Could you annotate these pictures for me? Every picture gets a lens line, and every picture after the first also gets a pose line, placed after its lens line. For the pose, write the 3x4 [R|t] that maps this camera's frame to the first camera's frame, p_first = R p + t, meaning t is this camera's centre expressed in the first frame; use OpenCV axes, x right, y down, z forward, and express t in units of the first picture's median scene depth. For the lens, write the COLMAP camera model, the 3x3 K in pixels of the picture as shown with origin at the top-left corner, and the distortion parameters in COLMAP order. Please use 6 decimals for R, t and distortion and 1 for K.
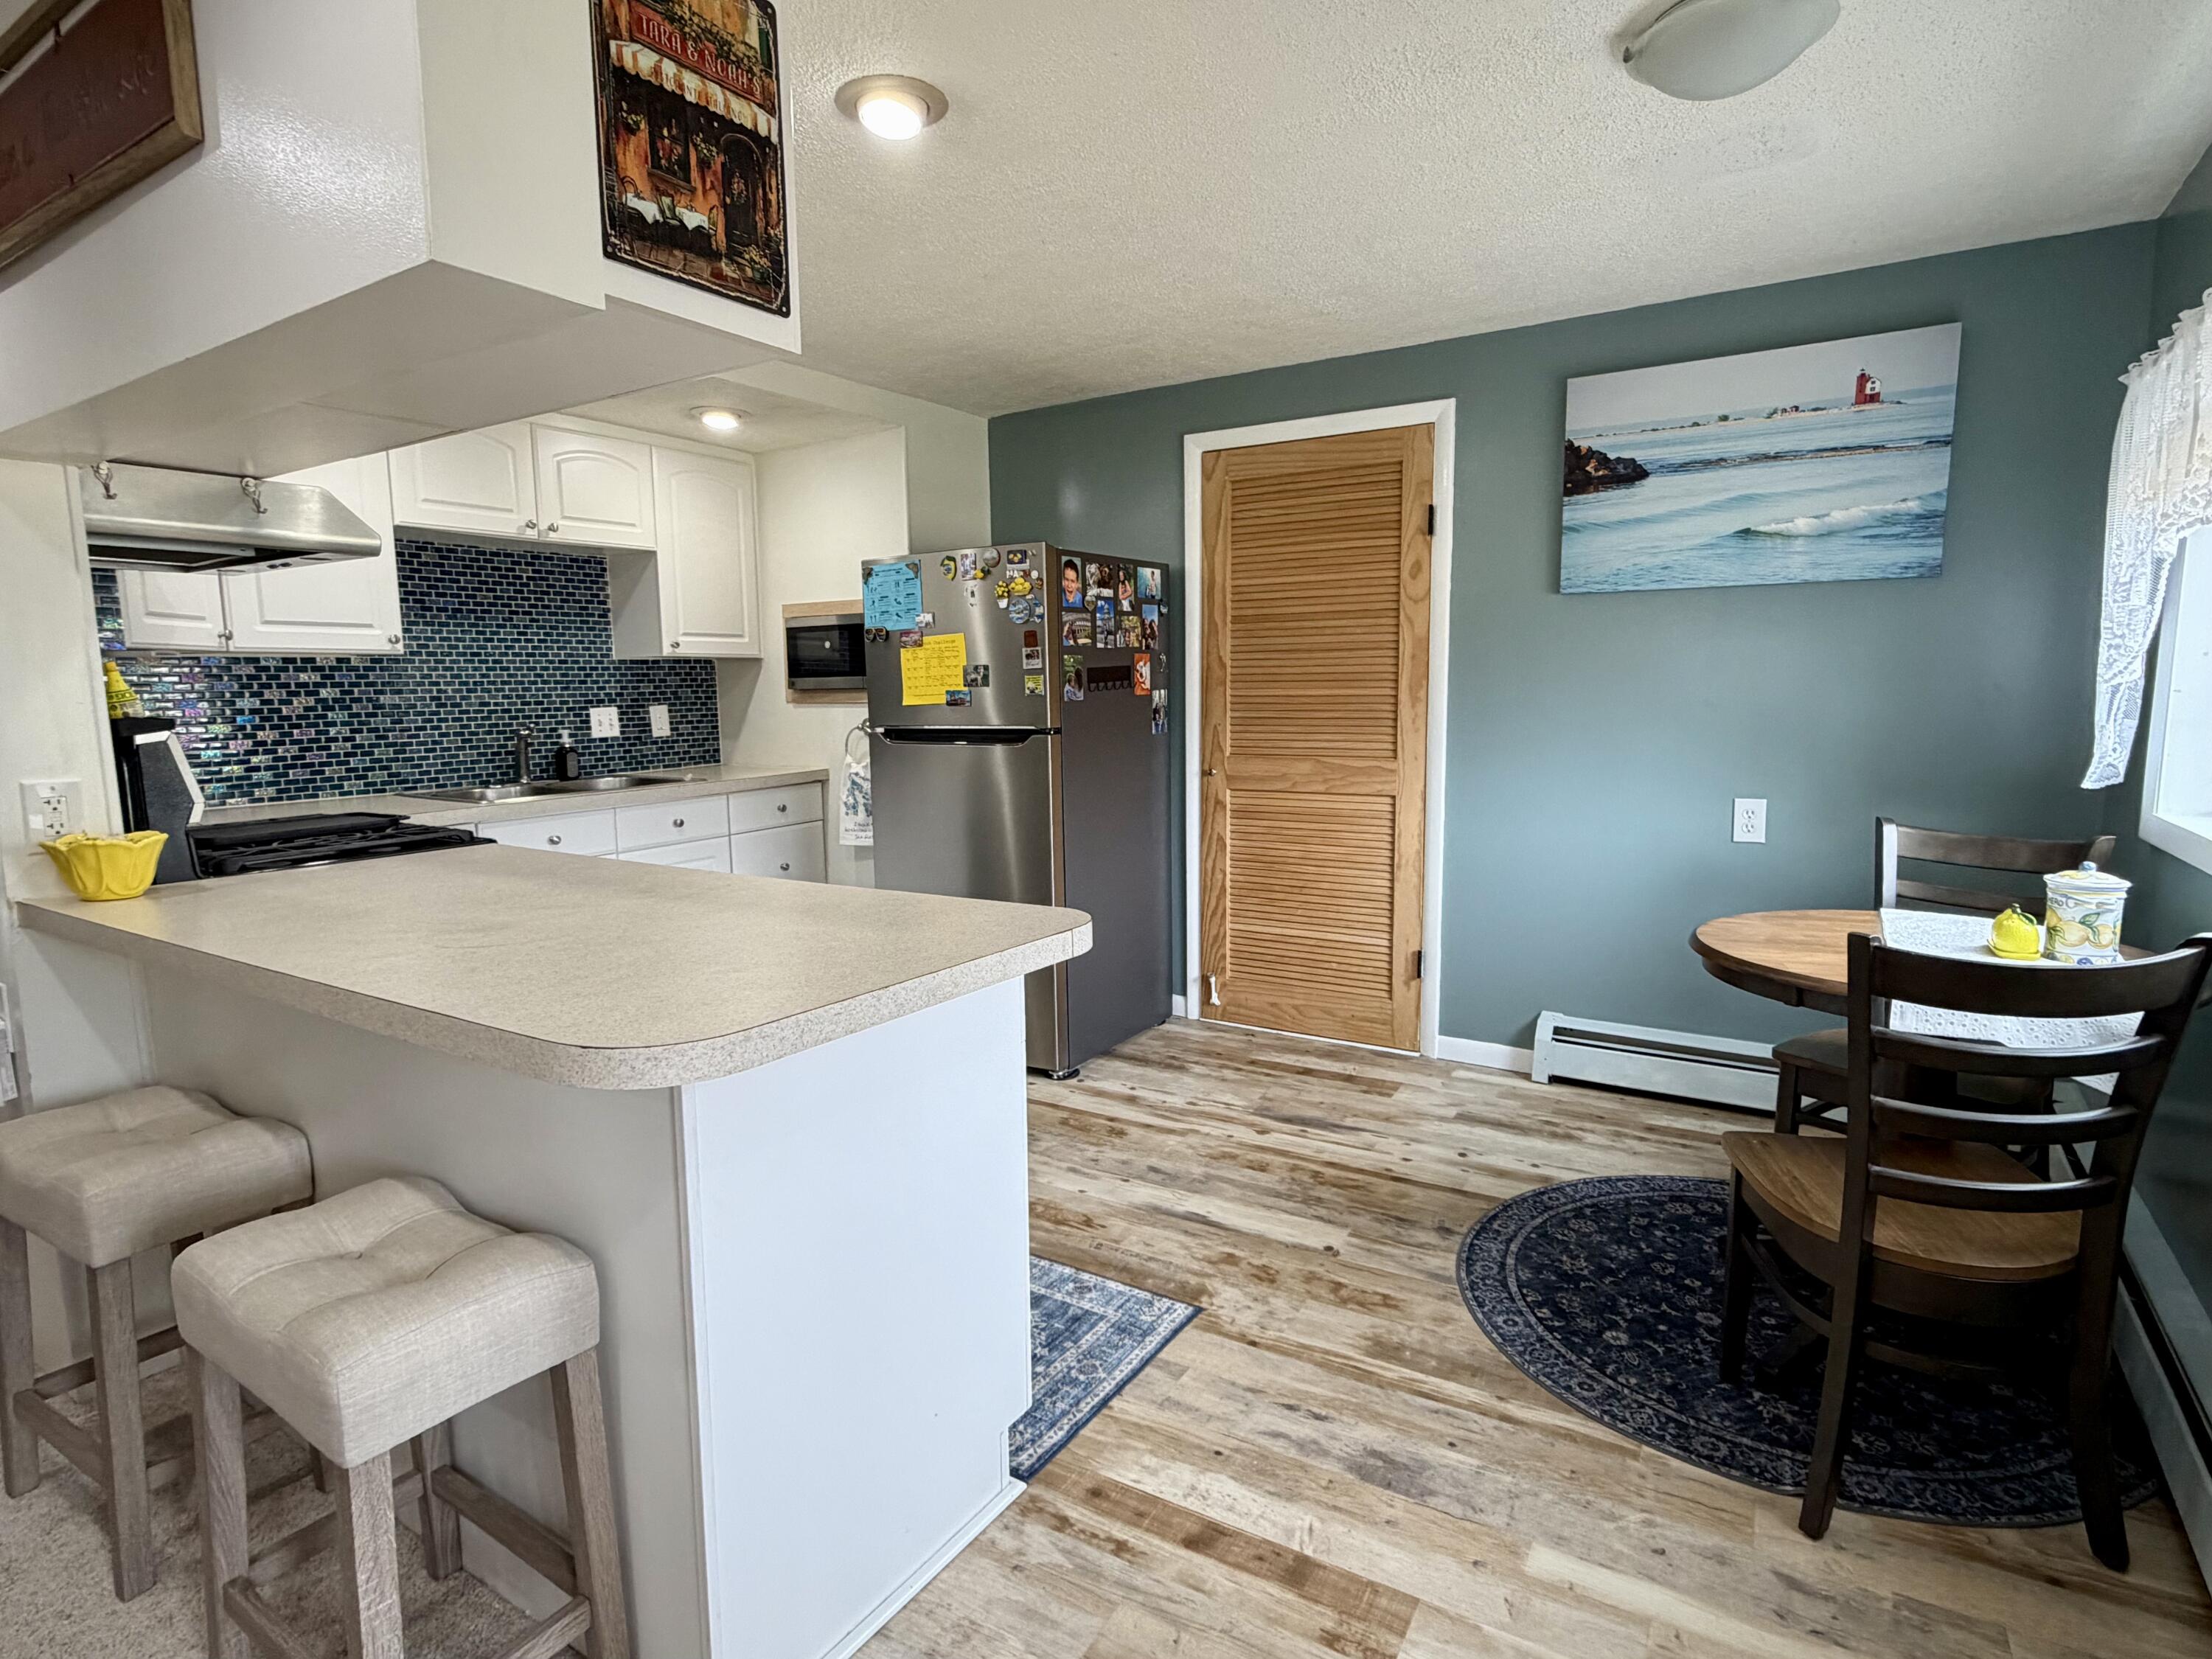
lens RADIAL K [[1138.5, 0, 1102.4], [0, 1138.5, 827.7], [0, 0, 1]] dist [0.002521, -0.000673]
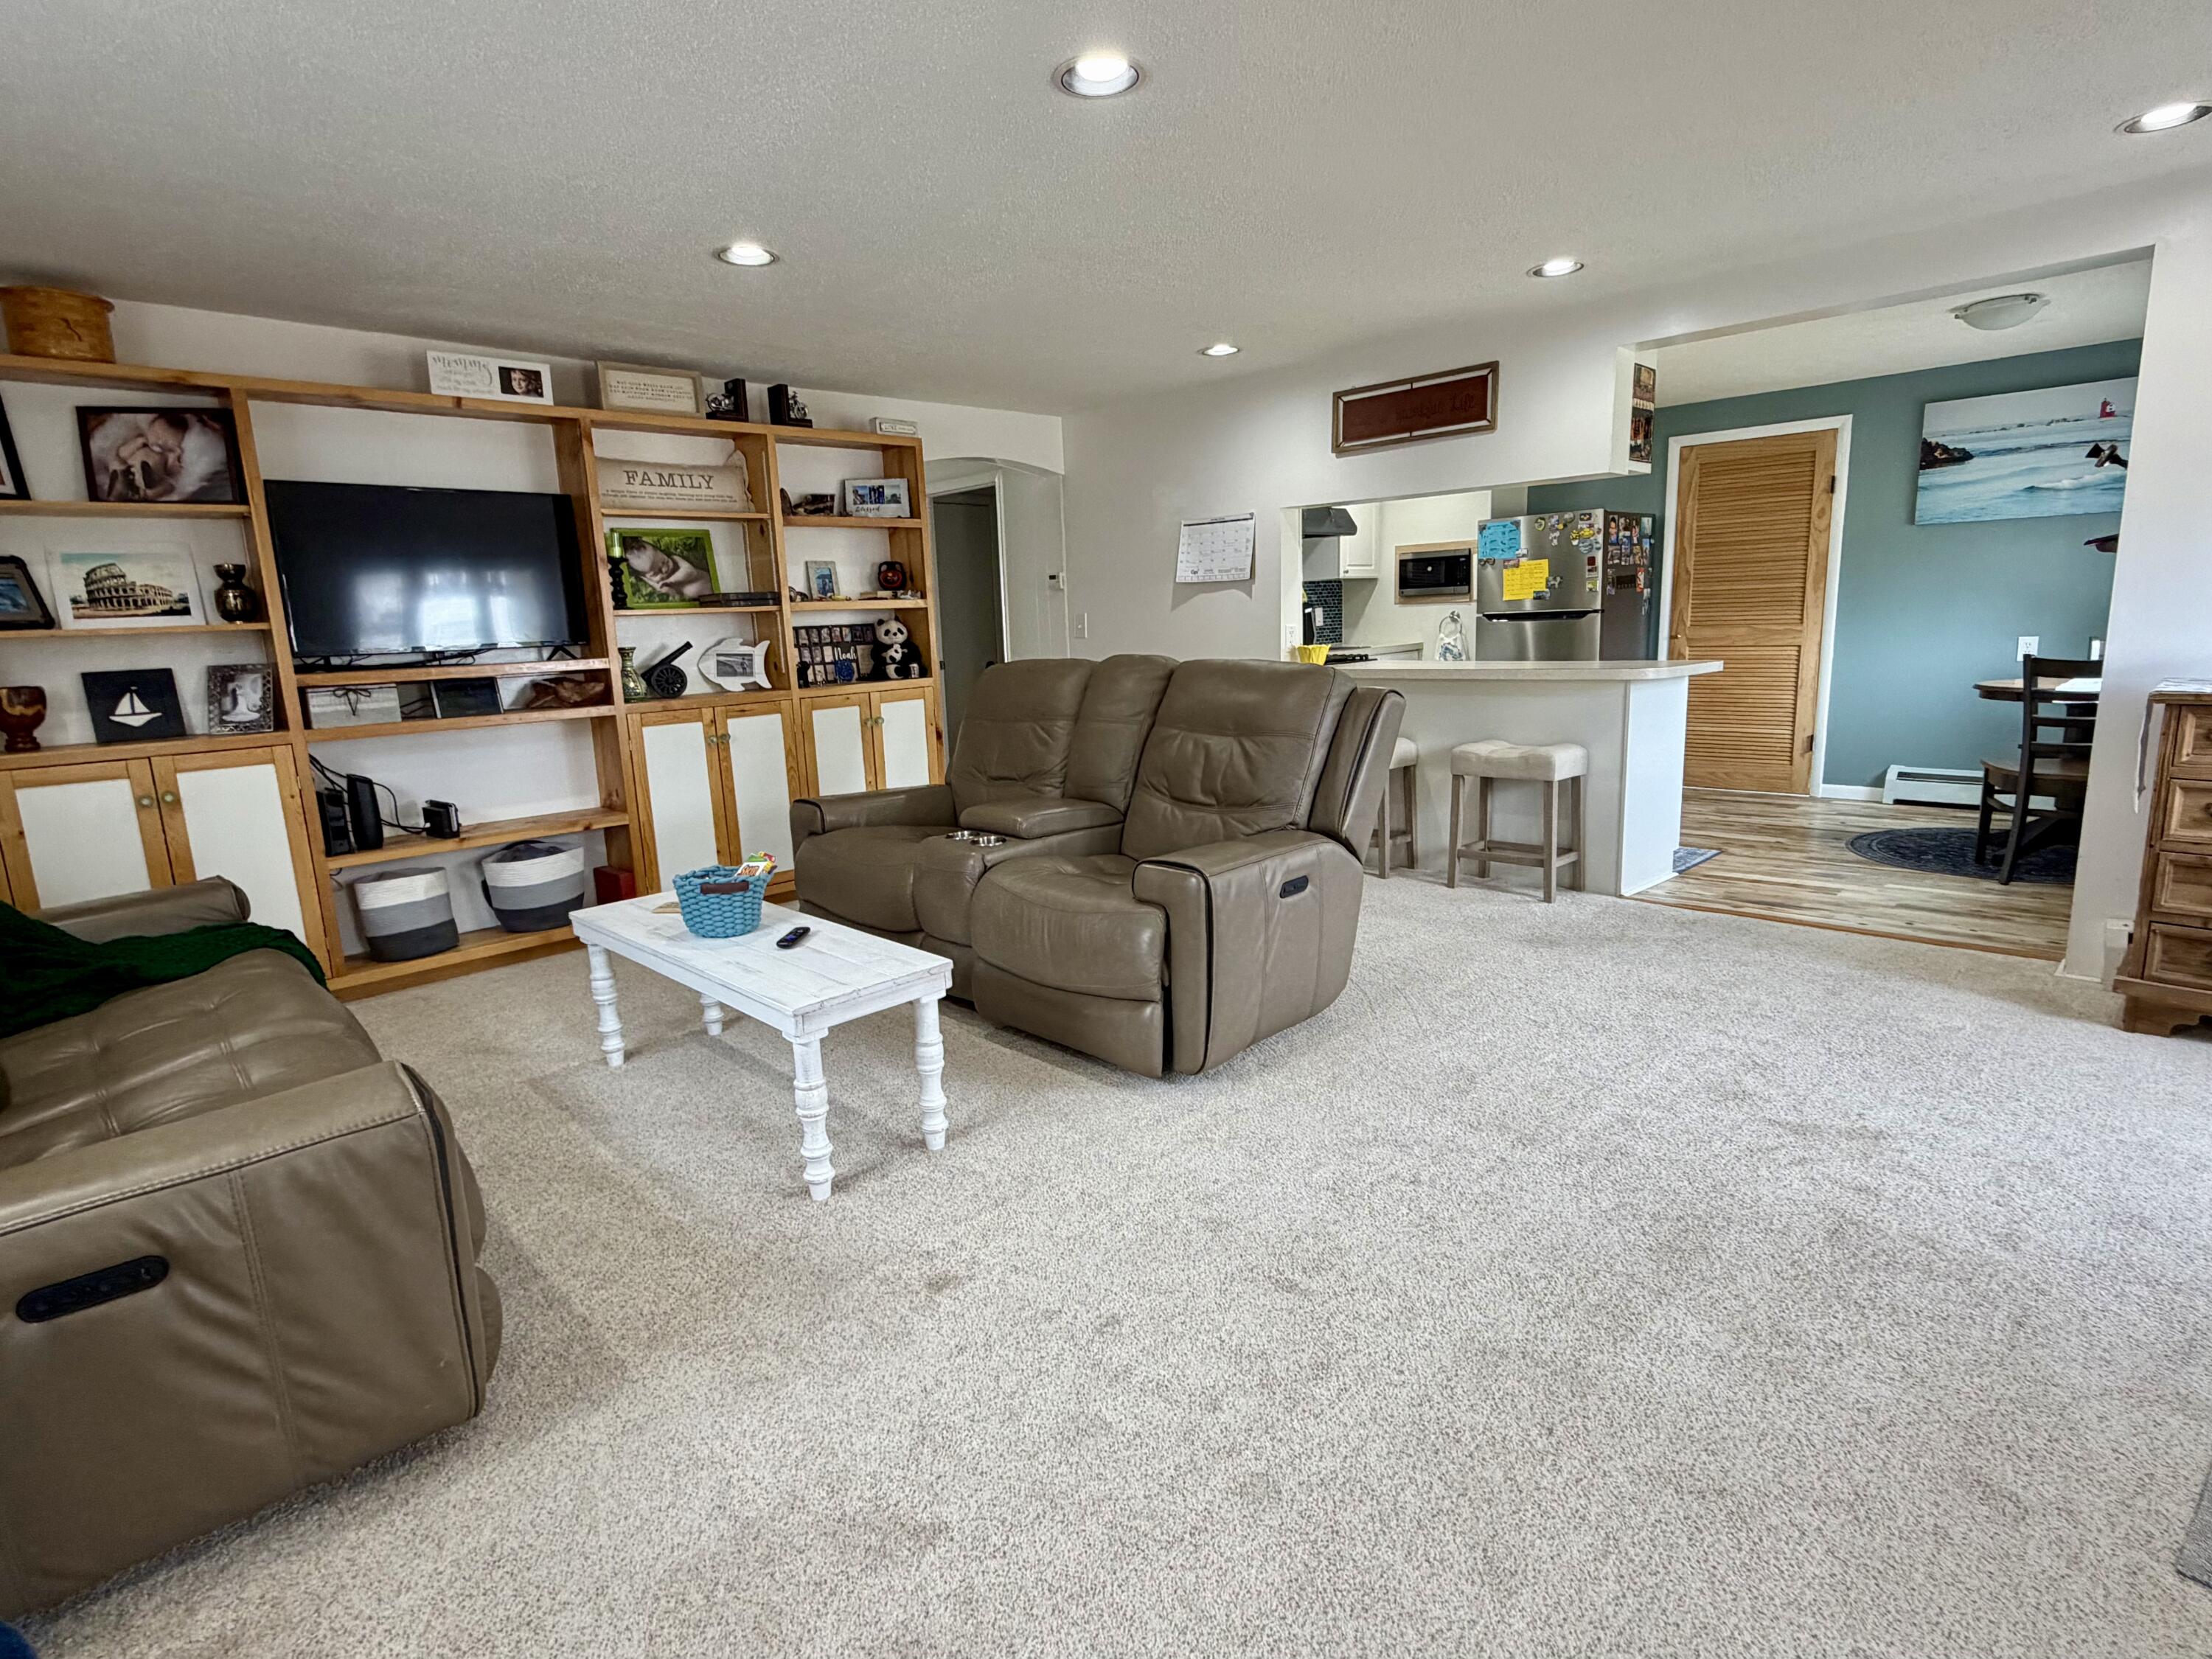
lens RADIAL K [[1138.5, 0, 1102.4], [0, 1138.5, 827.7], [0, 0, 1]] dist [0.002521, -0.000673]
pose [[0.973945, 0.017714, -0.226093, -0.456890], [-0.003149, 0.997905, 0.064619, 0.168055], [0.226764, -0.062224, 0.971960, -1.132774]]
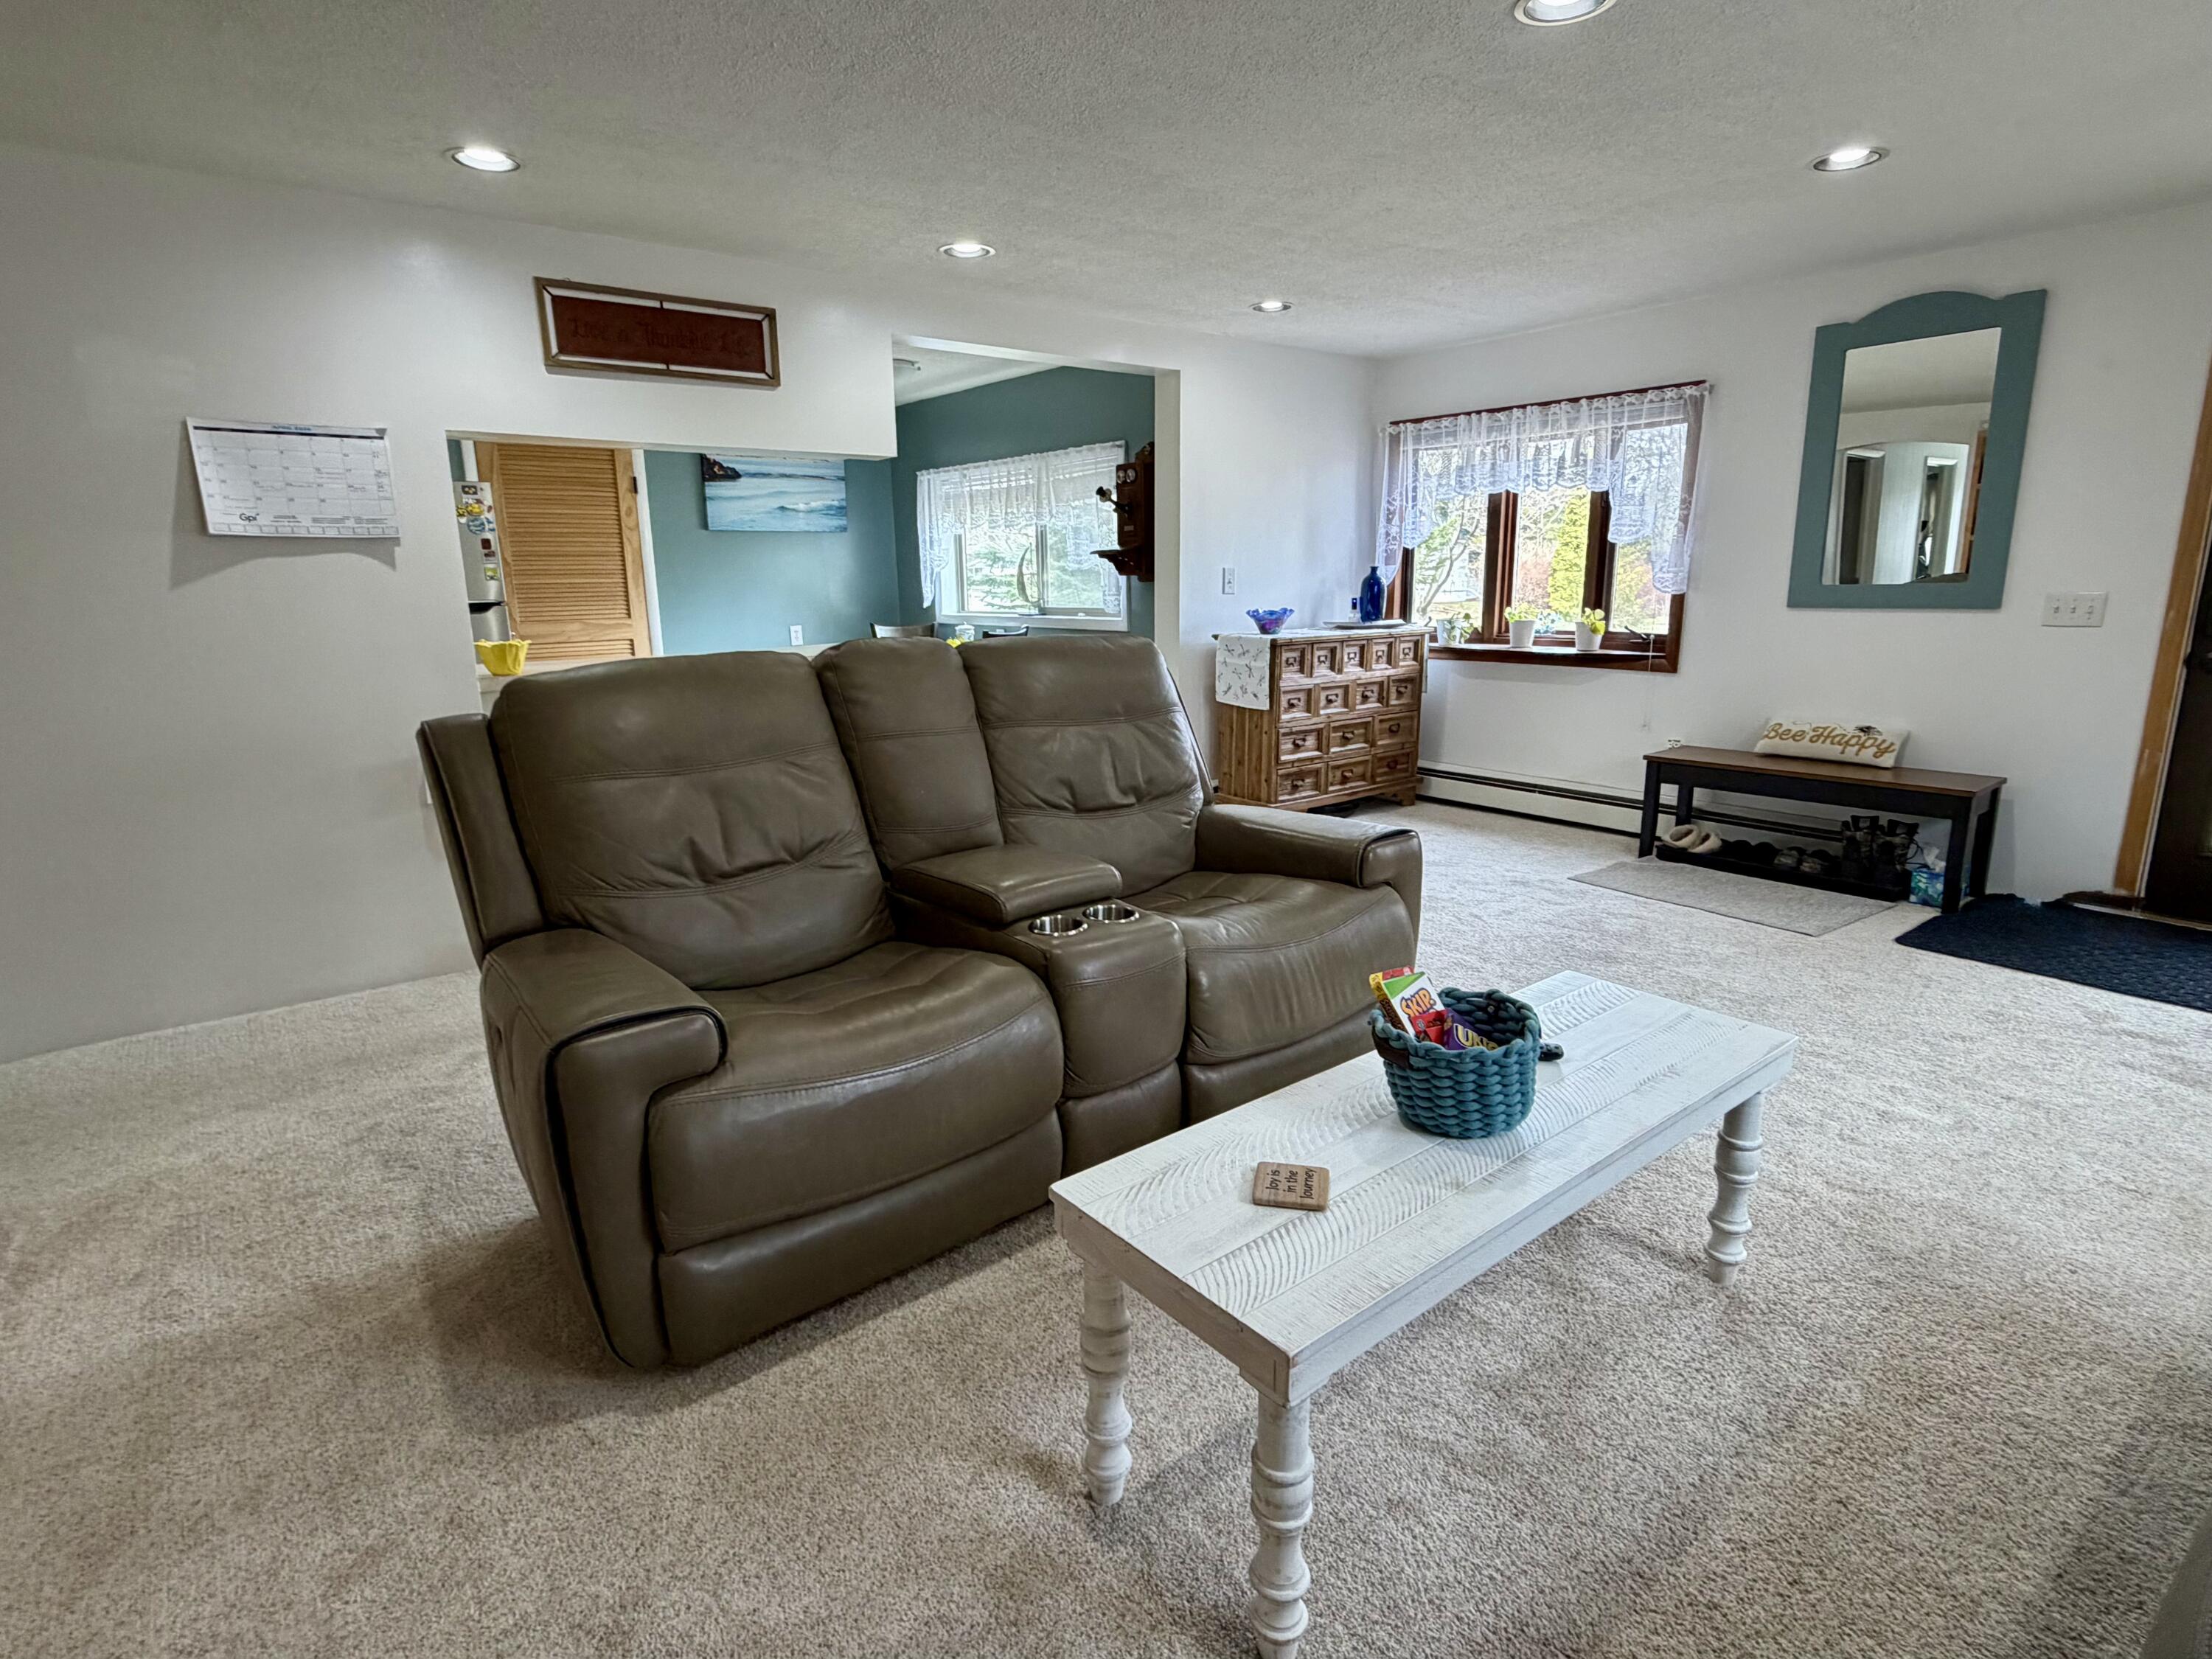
lens RADIAL K [[1138.5, 0, 1102.4], [0, 1138.5, 827.7], [0, 0, 1]] dist [0.002521, -0.000673]
pose [[0.325464, -0.198674, 0.924447, -1.458379], [0.133584, 0.977532, 0.163053, 0.082207], [-0.936071, 0.070424, 0.344691, -0.346025]]
